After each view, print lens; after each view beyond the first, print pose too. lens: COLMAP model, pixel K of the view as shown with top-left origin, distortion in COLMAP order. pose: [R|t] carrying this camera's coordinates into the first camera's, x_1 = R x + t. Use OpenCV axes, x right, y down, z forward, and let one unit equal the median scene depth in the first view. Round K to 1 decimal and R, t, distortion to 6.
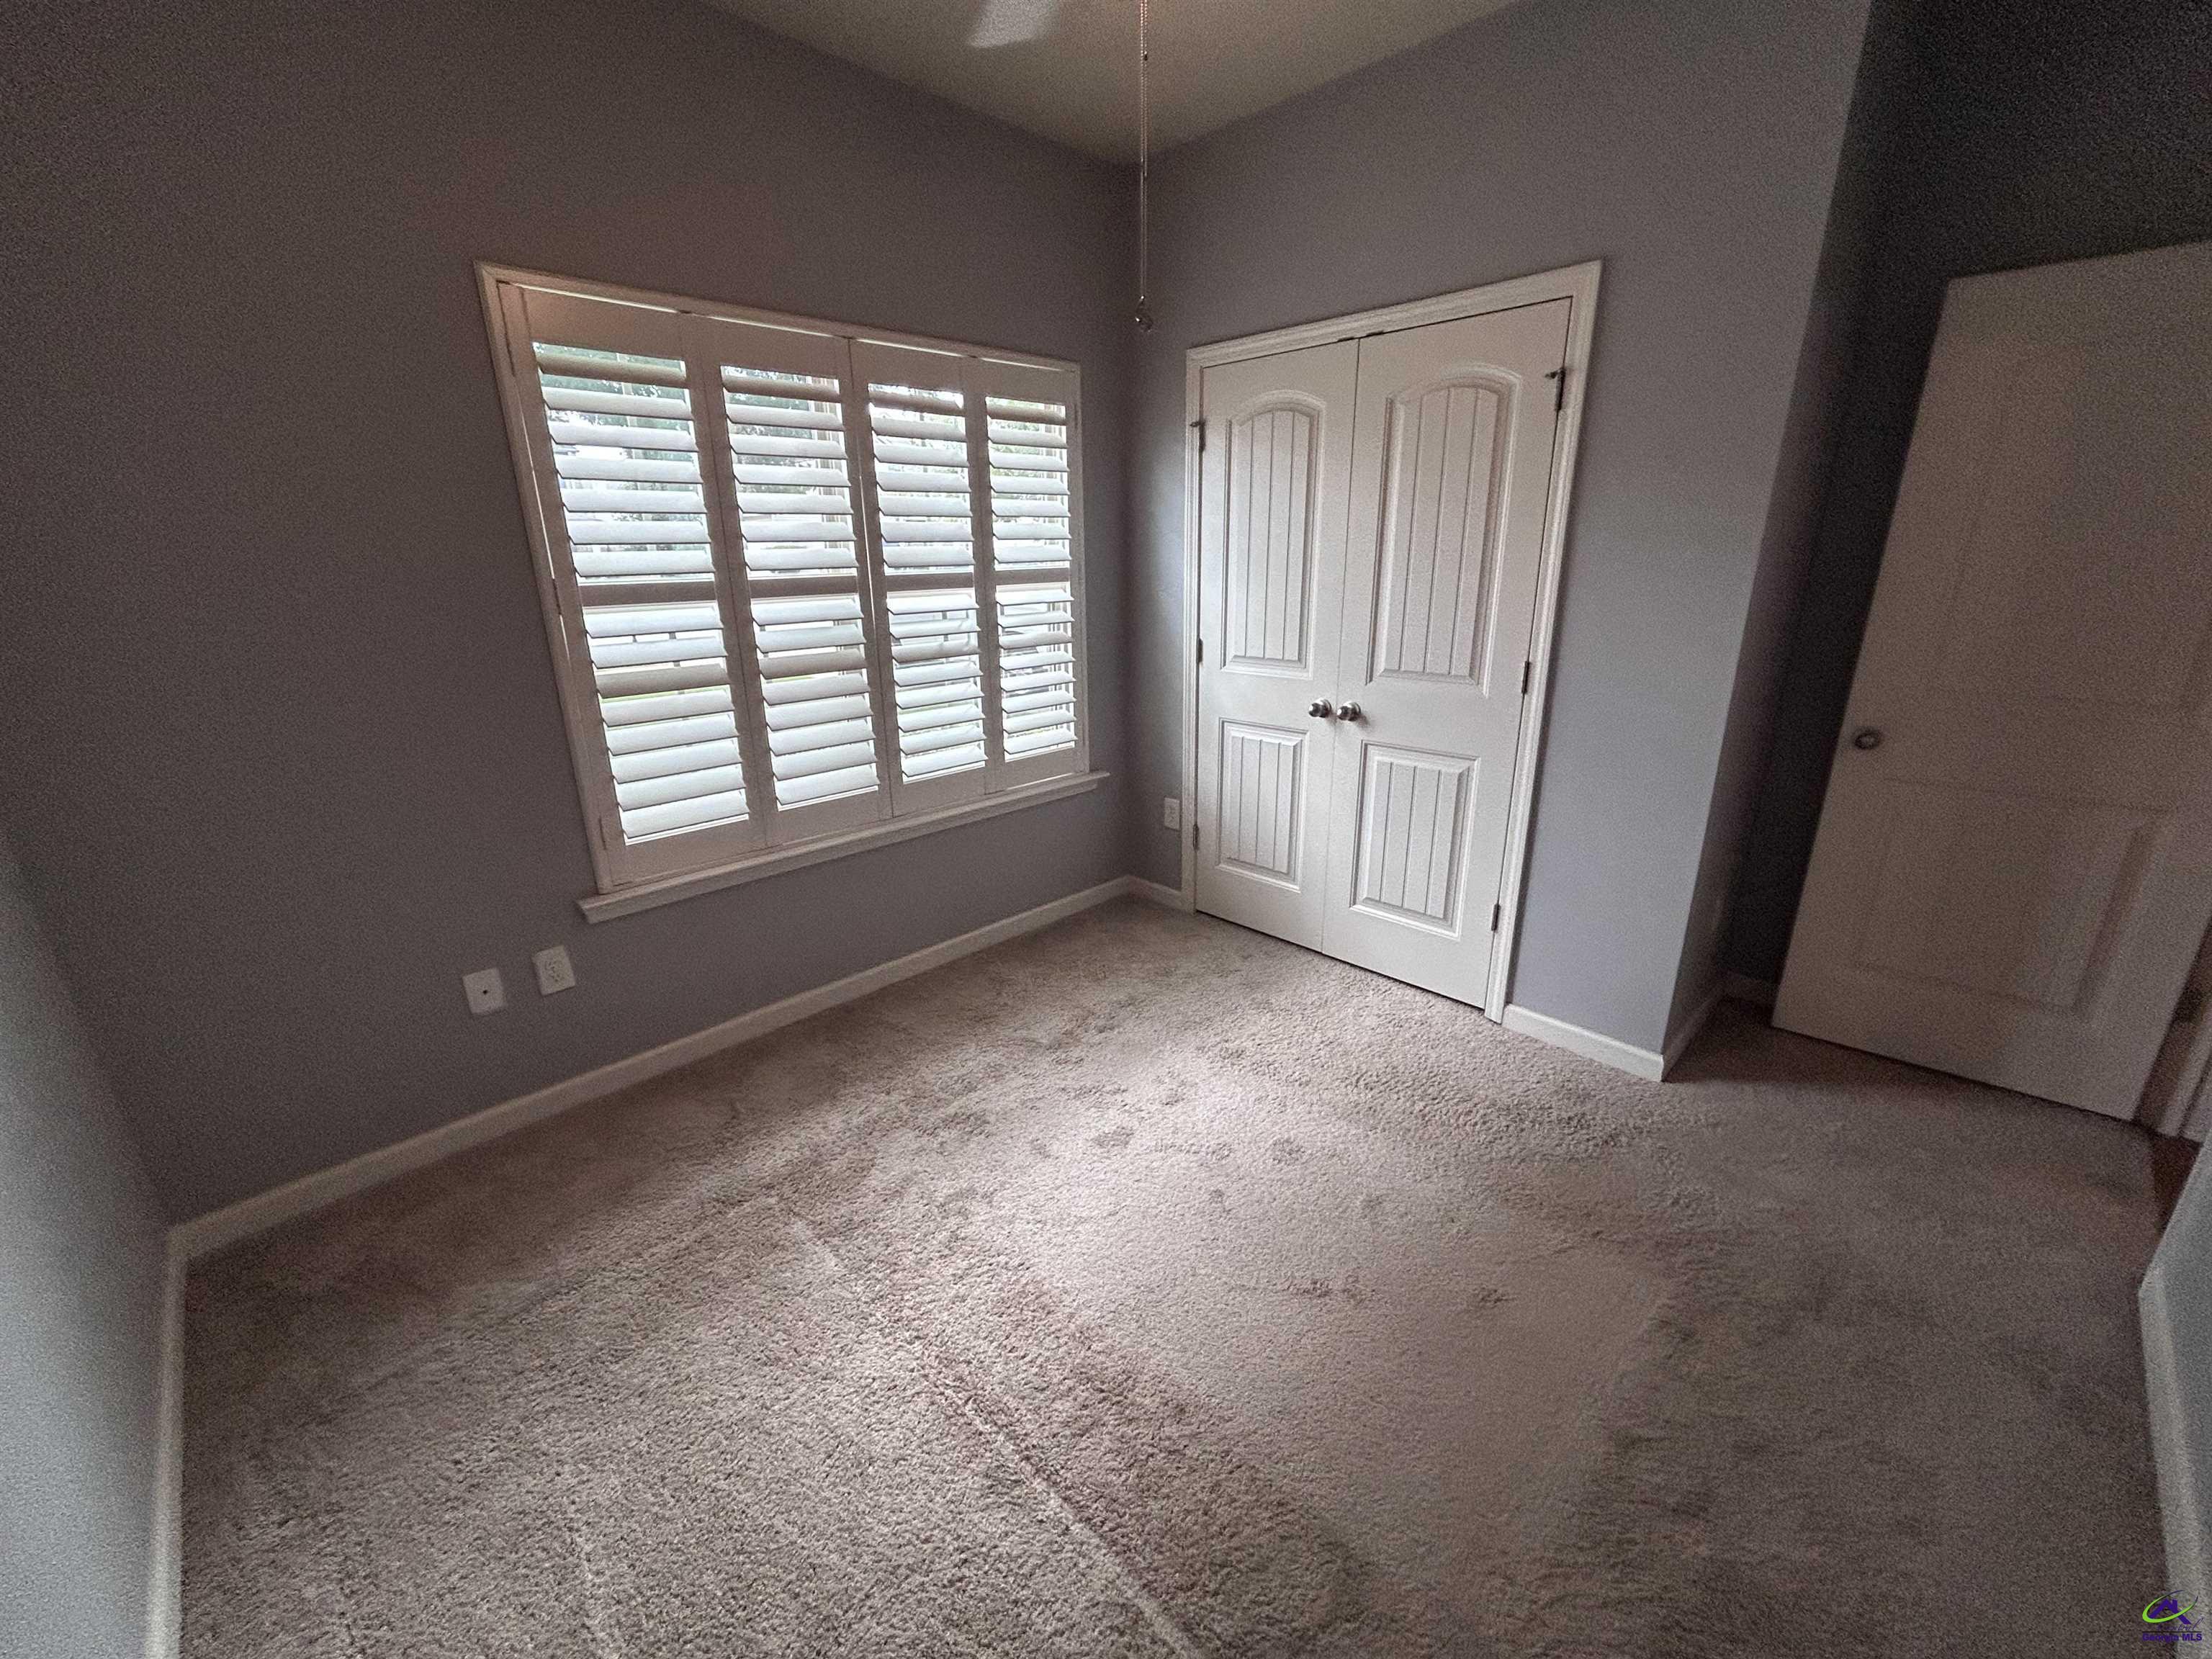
lens RADIAL K [[898.4, 0, 1106.0], [0, 898.4, 829.5], [0, 0, 1]] dist [0.011082, -0.000256]
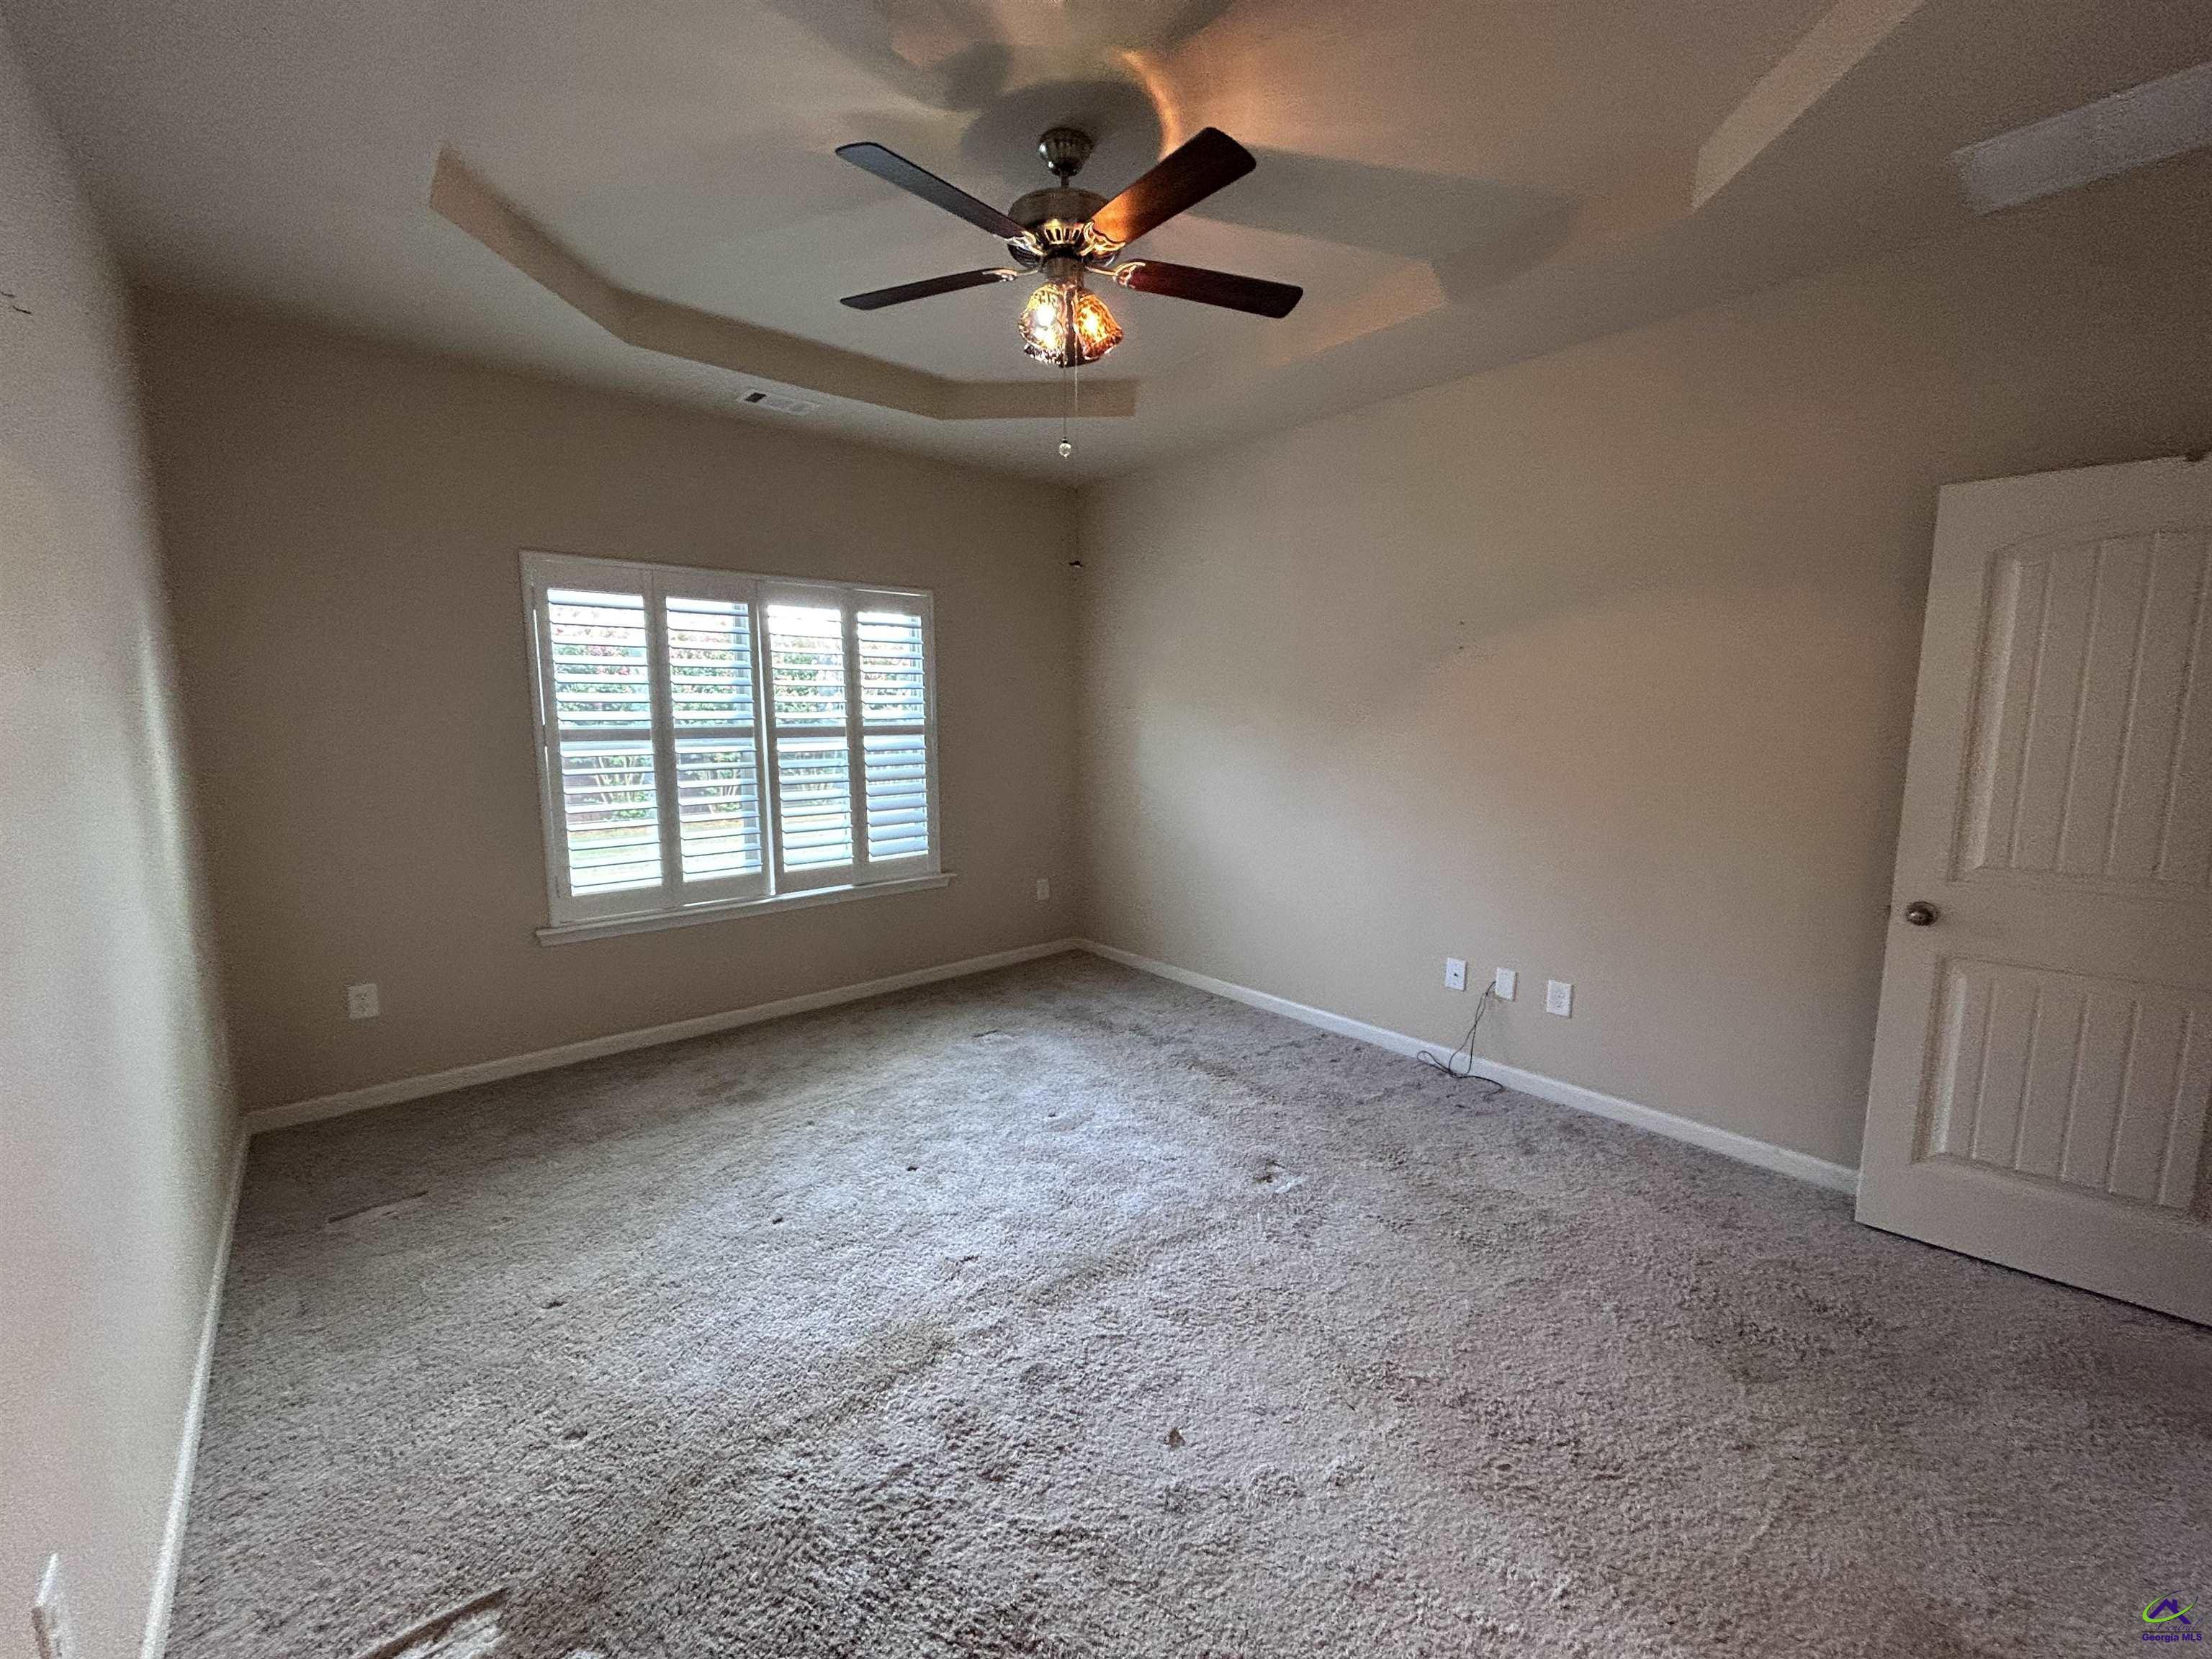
lens RADIAL K [[895.7, 0, 1106.0], [0, 895.7, 829.5], [0, 0, 1]] dist [-0.000401, 0.000026]
pose [[0.998034, 0.020250, -0.059319, 0.427499], [-0.030293, 0.984342, -0.173647, 0.135748], [0.054874, 0.175103, 0.983020, -0.425348]]
